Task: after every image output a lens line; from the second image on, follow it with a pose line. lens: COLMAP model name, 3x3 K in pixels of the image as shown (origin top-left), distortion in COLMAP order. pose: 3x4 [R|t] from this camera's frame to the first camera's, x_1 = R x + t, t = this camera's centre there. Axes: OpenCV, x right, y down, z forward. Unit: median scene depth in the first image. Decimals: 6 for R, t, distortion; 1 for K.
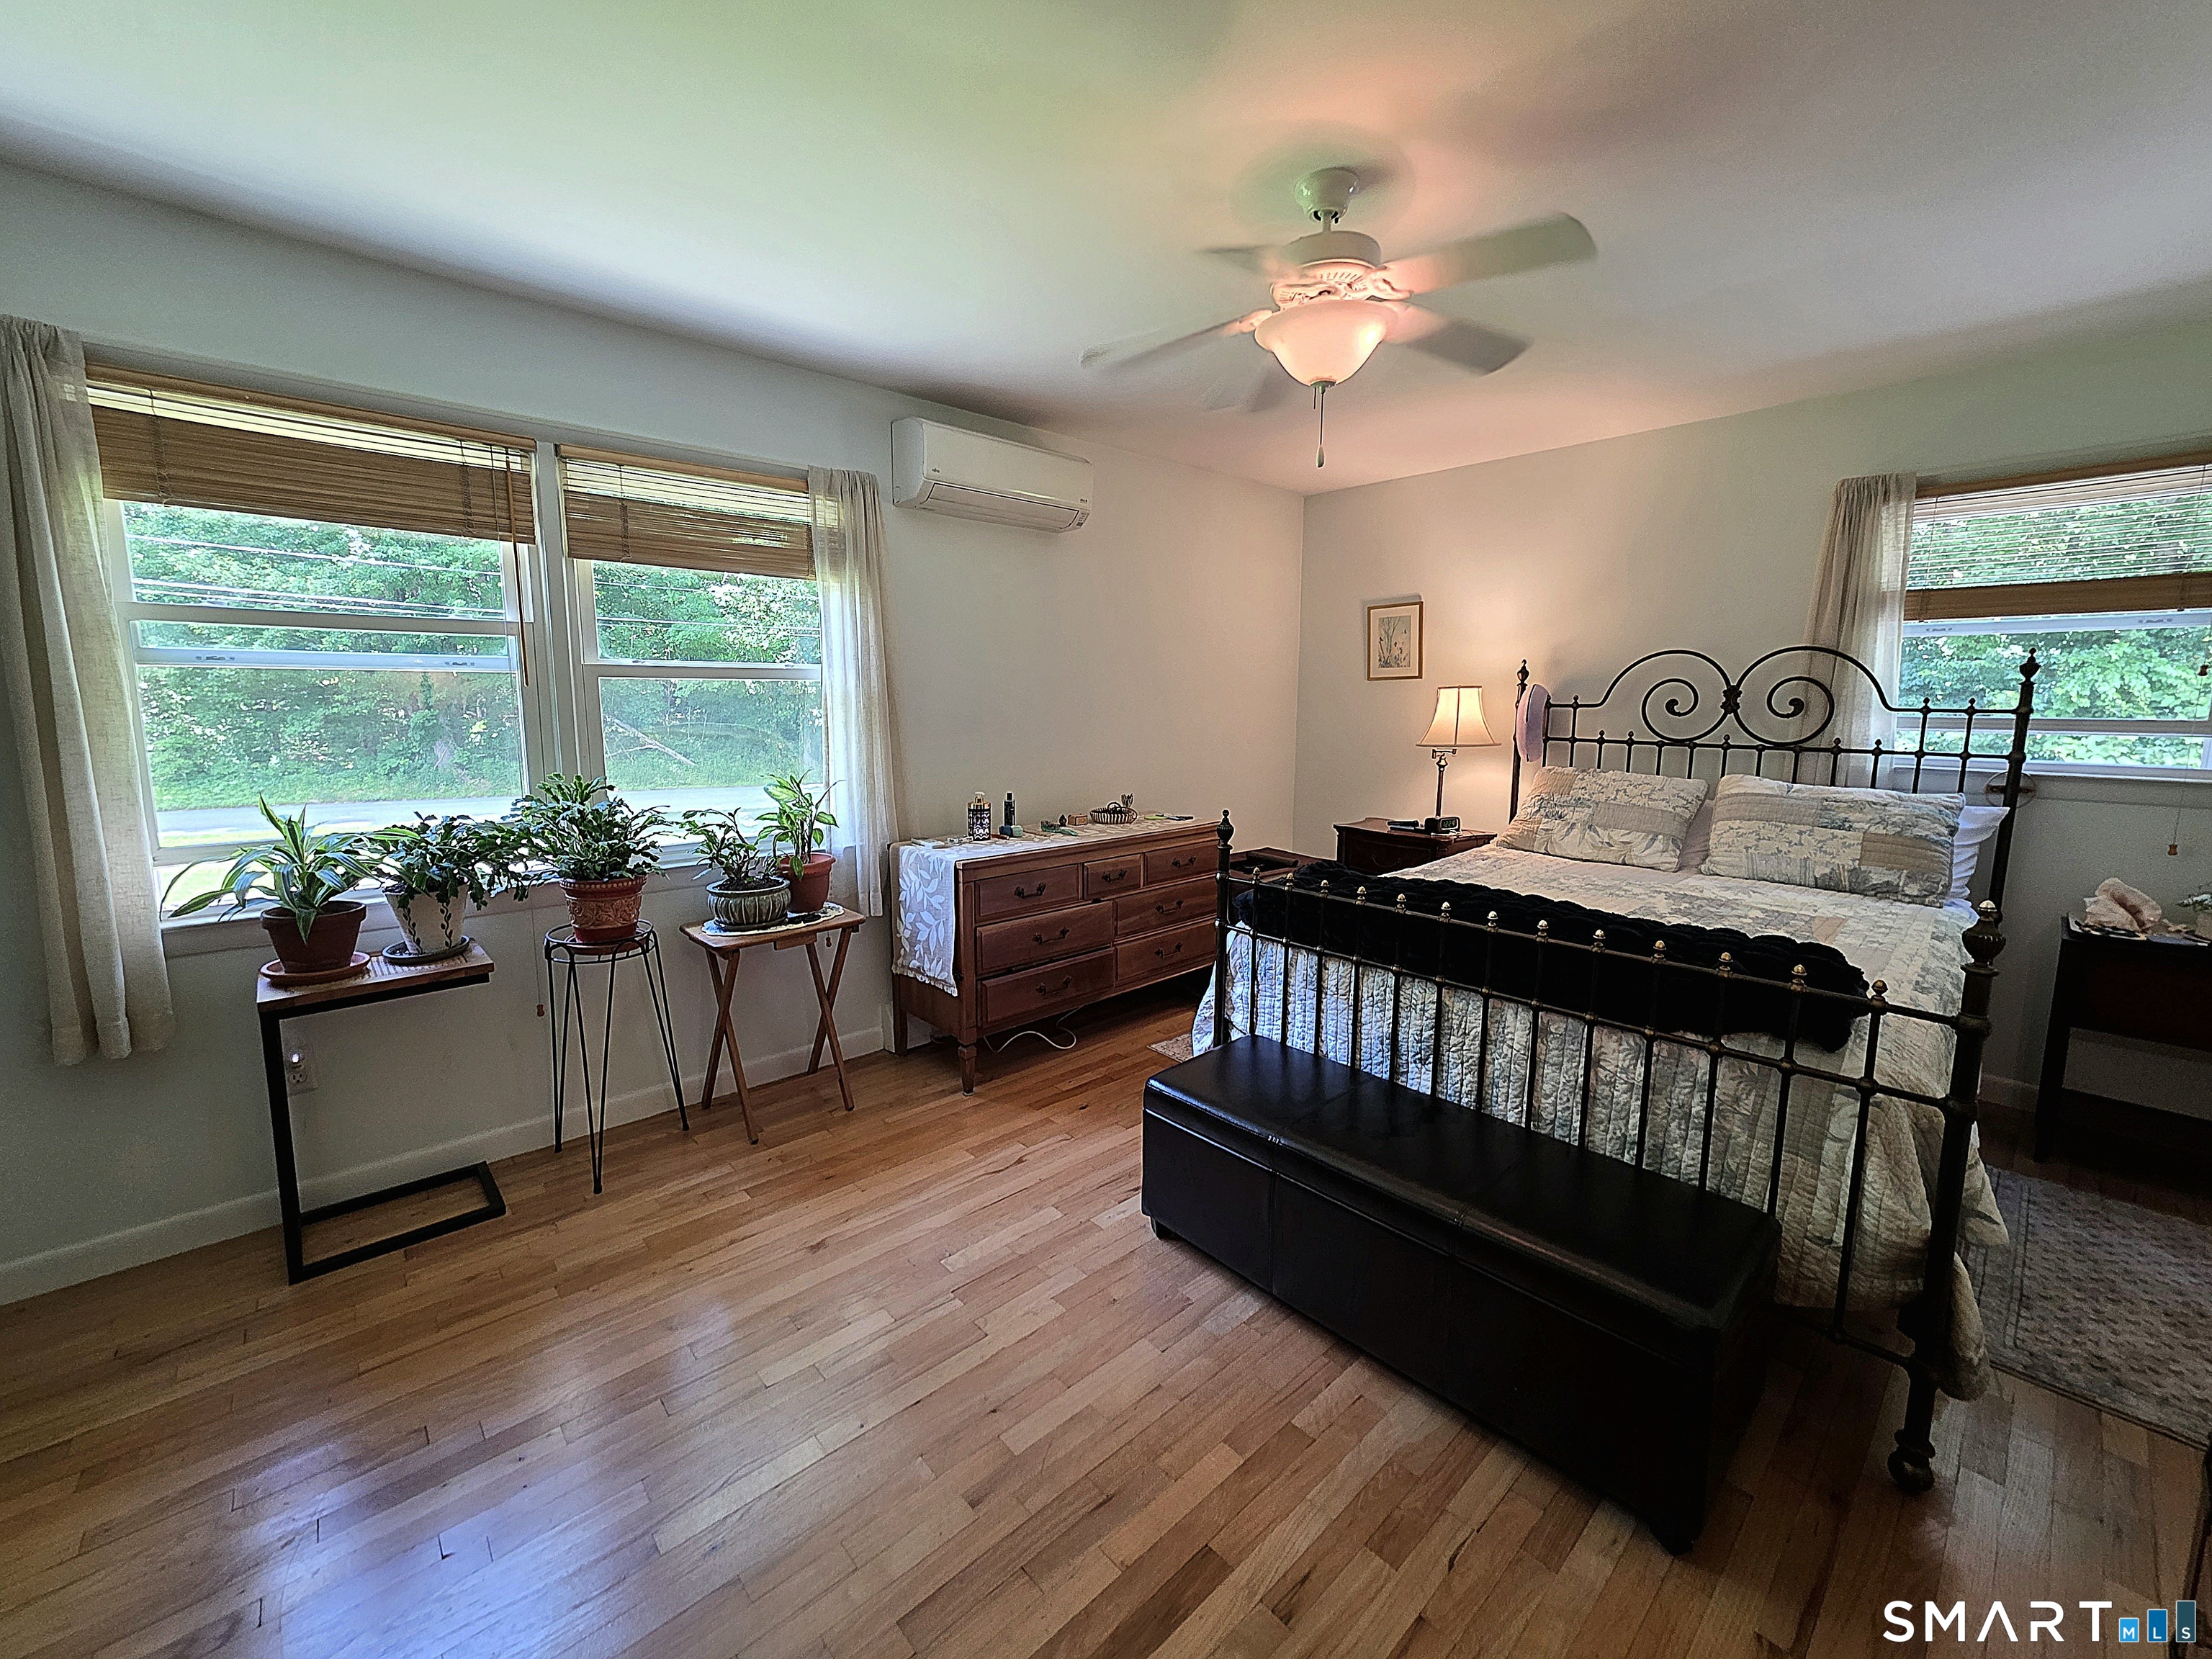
lens RADIAL K [[881.3, 0, 1105.7], [0, 881.3, 816.6], [0, 0, 1]] dist [0.002086, -0.000460]
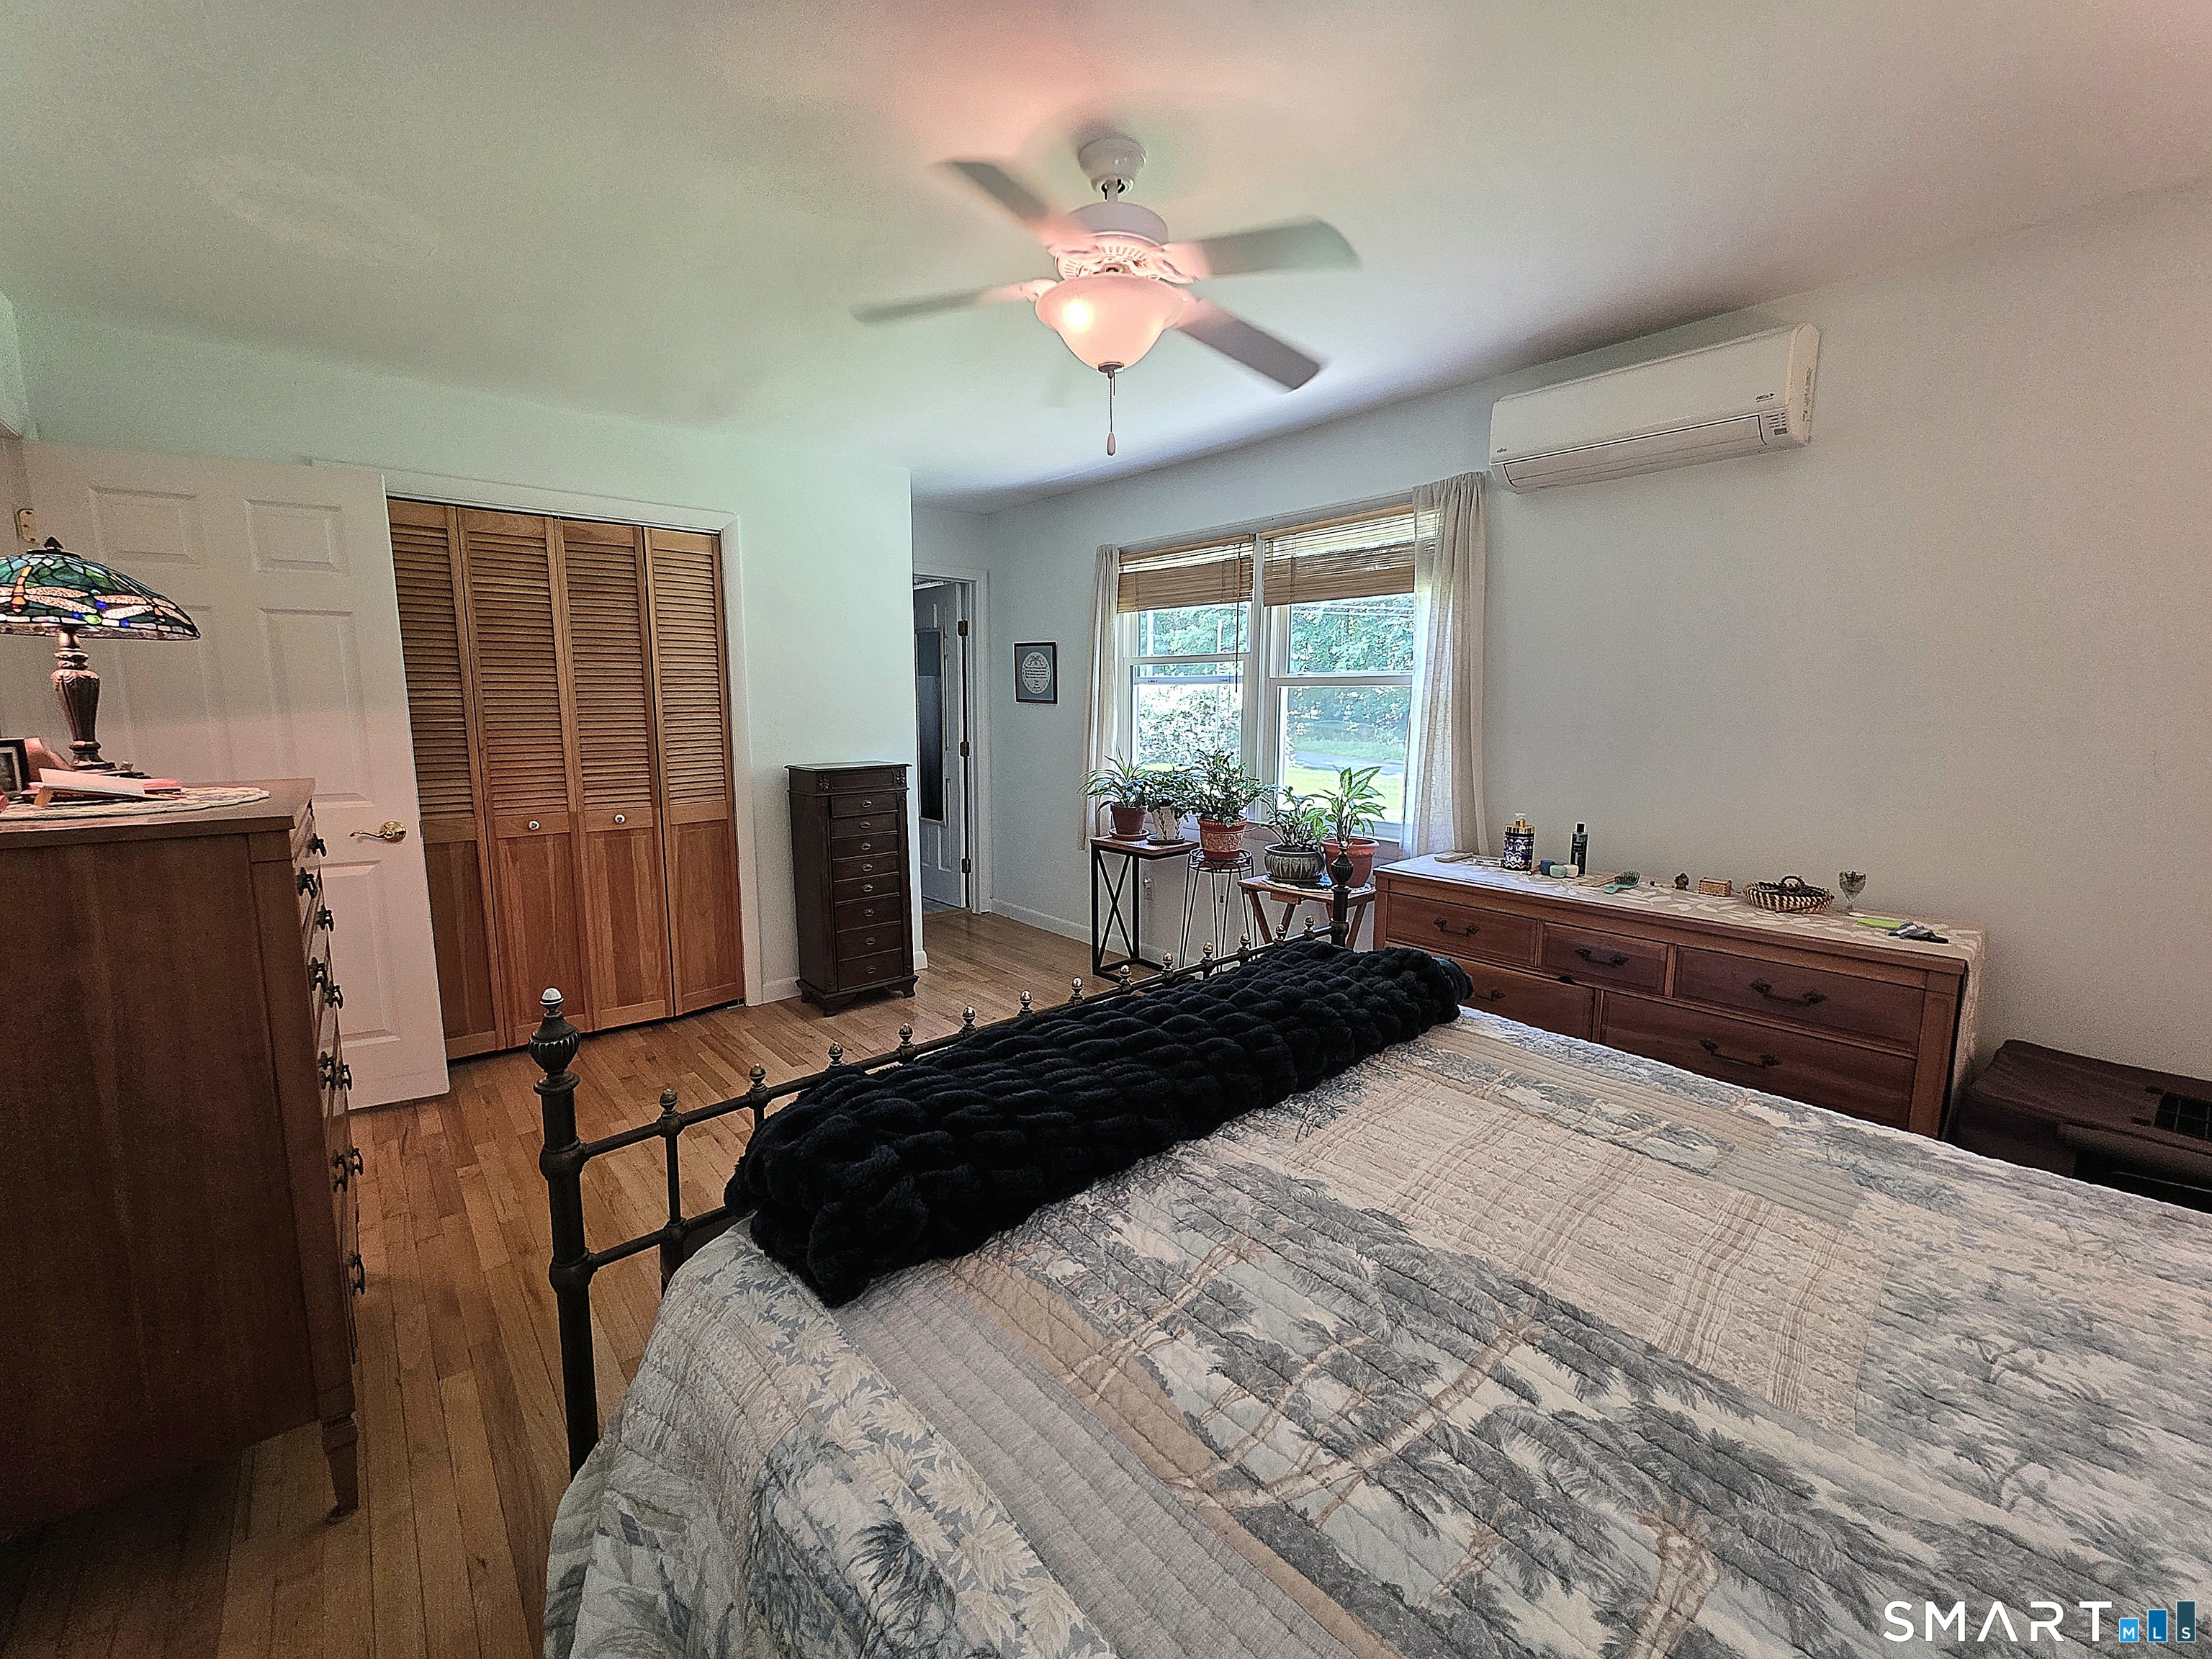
lens RADIAL K [[881.3, 0, 1105.7], [0, 881.3, 816.6], [0, 0, 1]] dist [0.002086, -0.000460]
pose [[-0.011158, 0.133580, -0.990975, 0.786923], [-0.136549, 0.981549, 0.133847, -0.093539], [0.990571, 0.136810, 0.007288, 0.667703]]
